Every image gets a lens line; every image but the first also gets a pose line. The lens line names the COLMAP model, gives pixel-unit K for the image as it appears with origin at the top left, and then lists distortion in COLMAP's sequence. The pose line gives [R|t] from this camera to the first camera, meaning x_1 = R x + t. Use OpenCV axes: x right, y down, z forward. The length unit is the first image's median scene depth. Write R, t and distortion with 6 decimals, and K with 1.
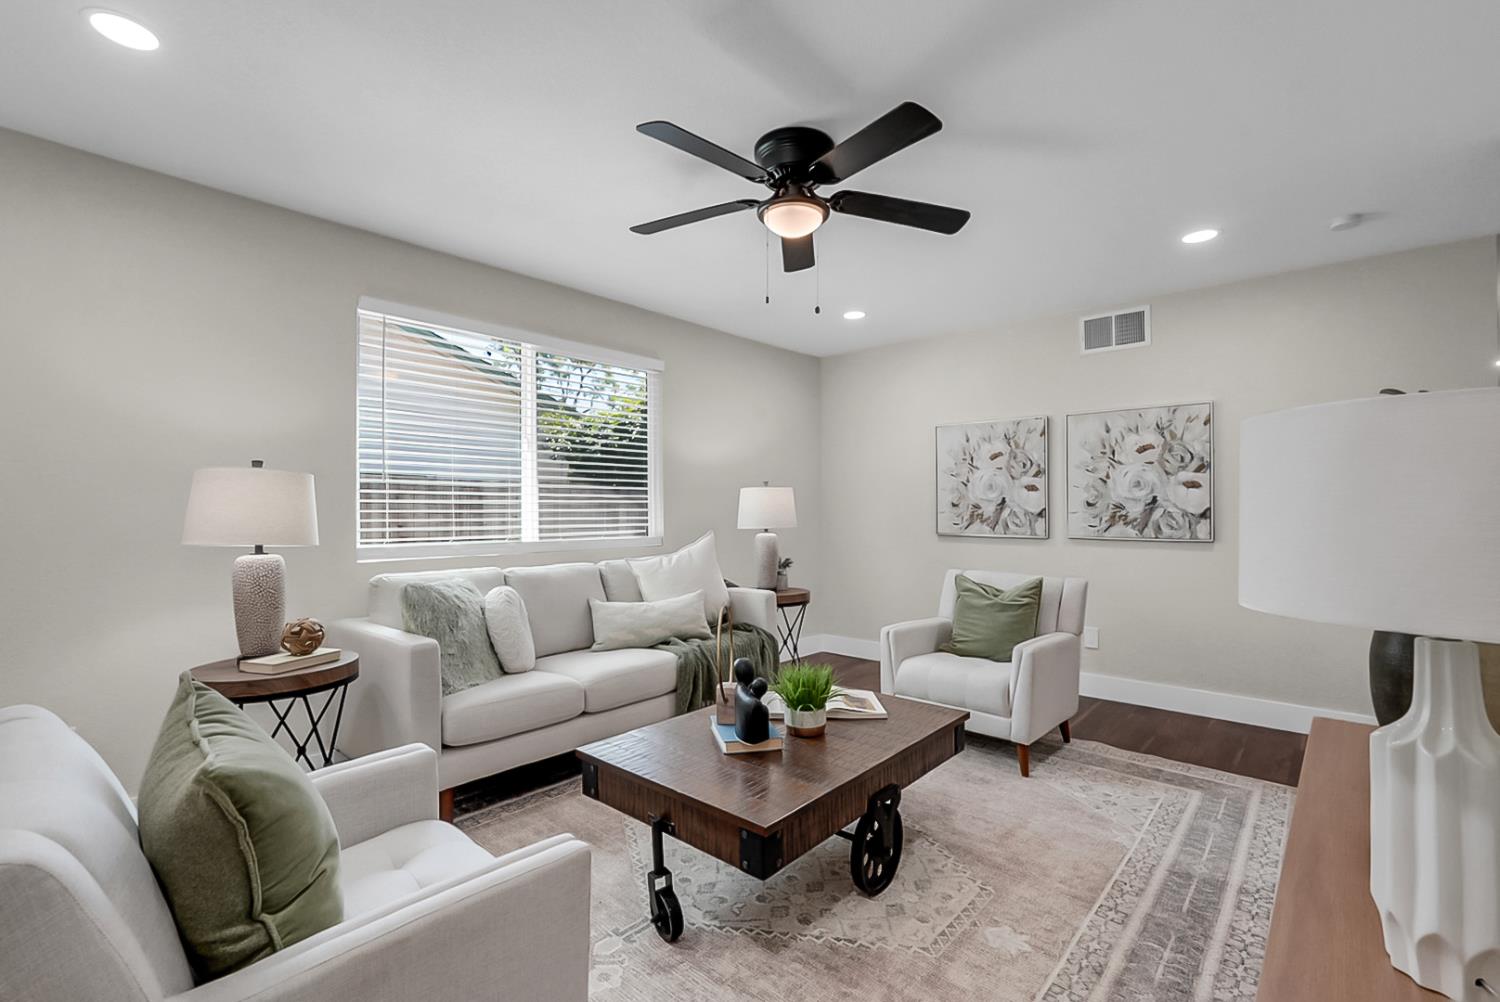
lens RADIAL K [[668.7, 0, 752.6], [0, 668.7, 499.2], [0, 0, 1]] dist [-0.002677, -0.000304]
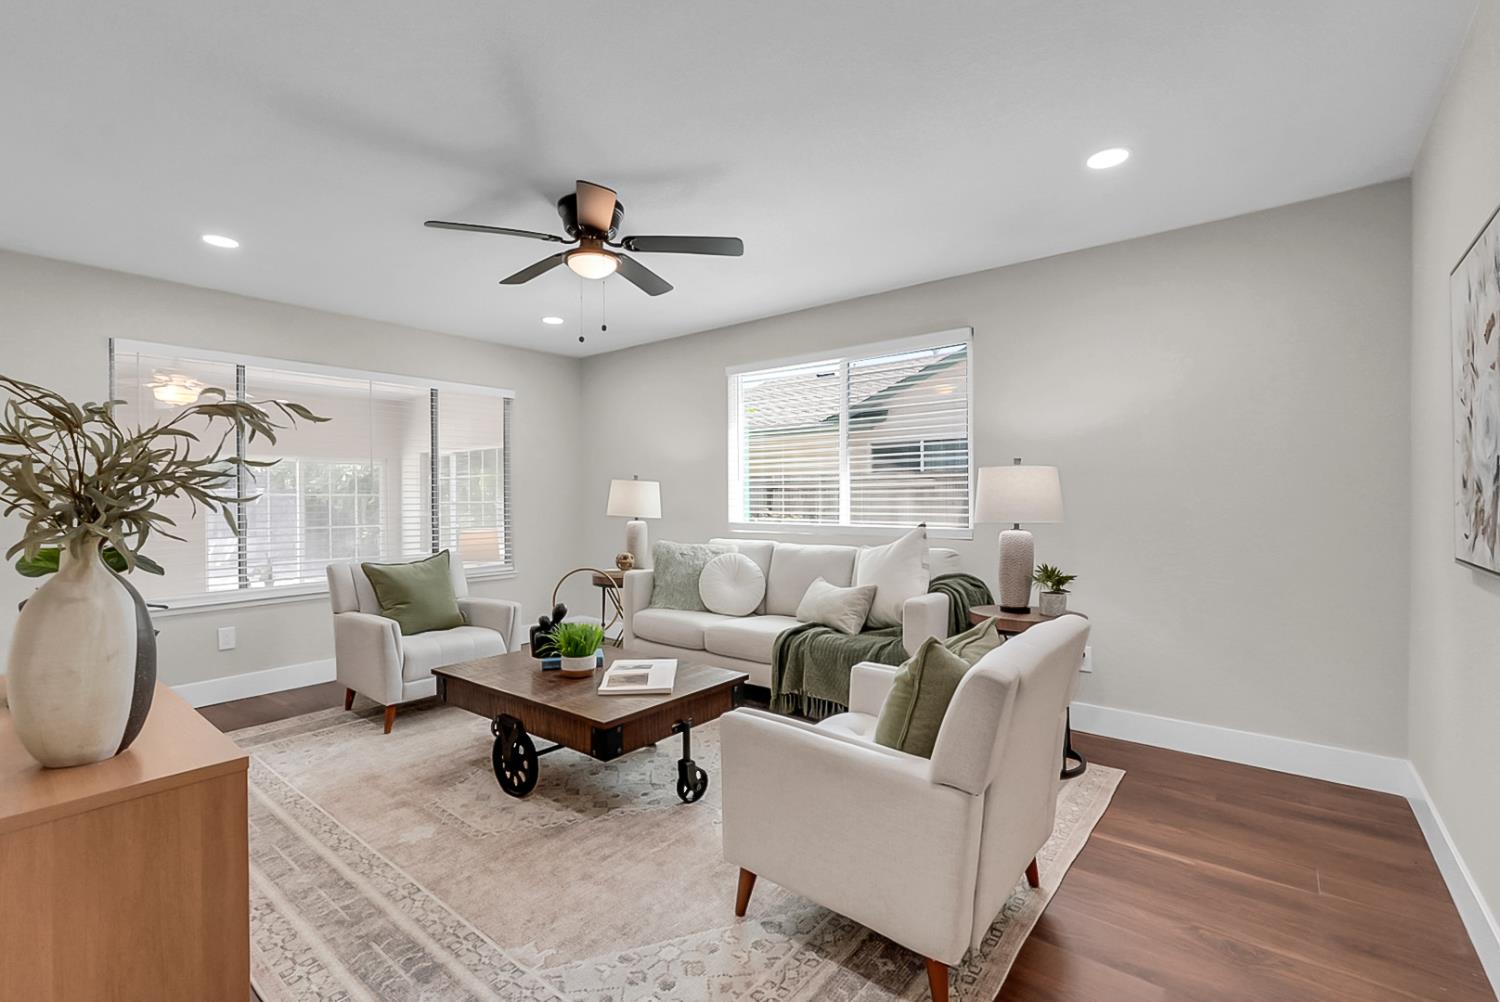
lens RADIAL K [[668.7, 0, 752.6], [0, 668.7, 499.2], [0, 0, 1]] dist [-0.002677, -0.000304]
pose [[0.043869, -0.002639, -0.999034, 1.273320], [0.019669, 0.999805, -0.001777, 0.023215], [0.998844, -0.019572, 0.043912, 1.203611]]
